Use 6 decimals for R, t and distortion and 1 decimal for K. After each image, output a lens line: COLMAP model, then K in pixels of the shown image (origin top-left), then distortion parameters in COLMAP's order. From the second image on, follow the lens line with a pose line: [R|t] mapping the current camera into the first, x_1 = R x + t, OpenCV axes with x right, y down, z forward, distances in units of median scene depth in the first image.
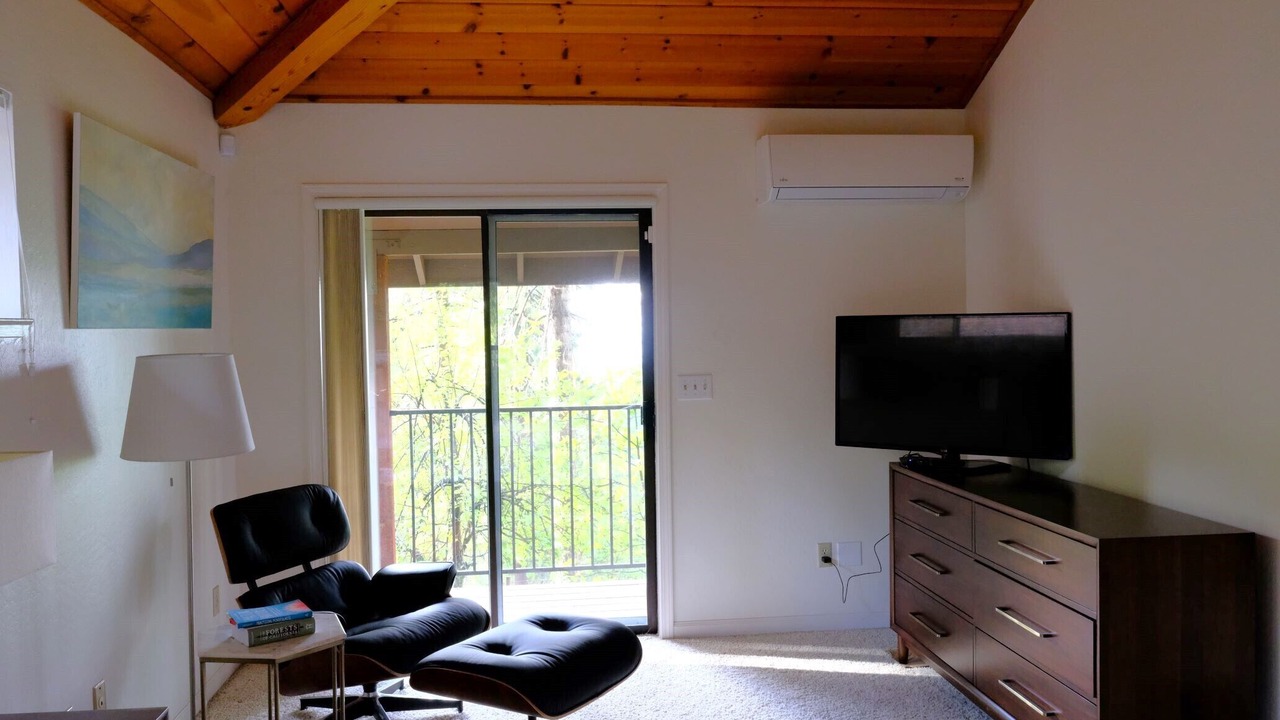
lens RADIAL K [[1019.4, 0, 640.0], [0, 1019.4, 360.0], [0, 0, 1]] dist [-0.005899, -0.004078]
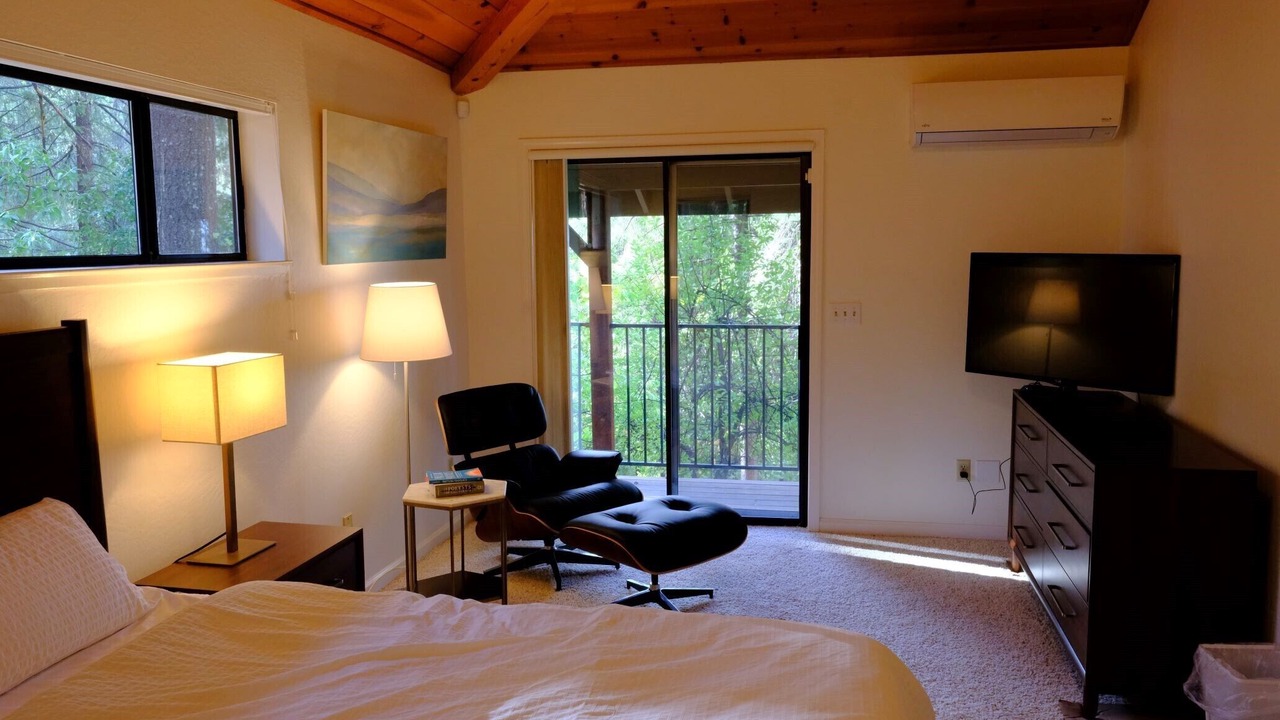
lens RADIAL K [[1019.4, 0, 640.0], [0, 1019.4, 360.0], [0, 0, 1]] dist [-0.005899, -0.004078]
pose [[0.952140, 0.043796, -0.302509, 0.195731], [-0.015781, 0.995405, 0.094441, -0.026923], [0.305255, -0.085147, 0.948456, -0.145708]]
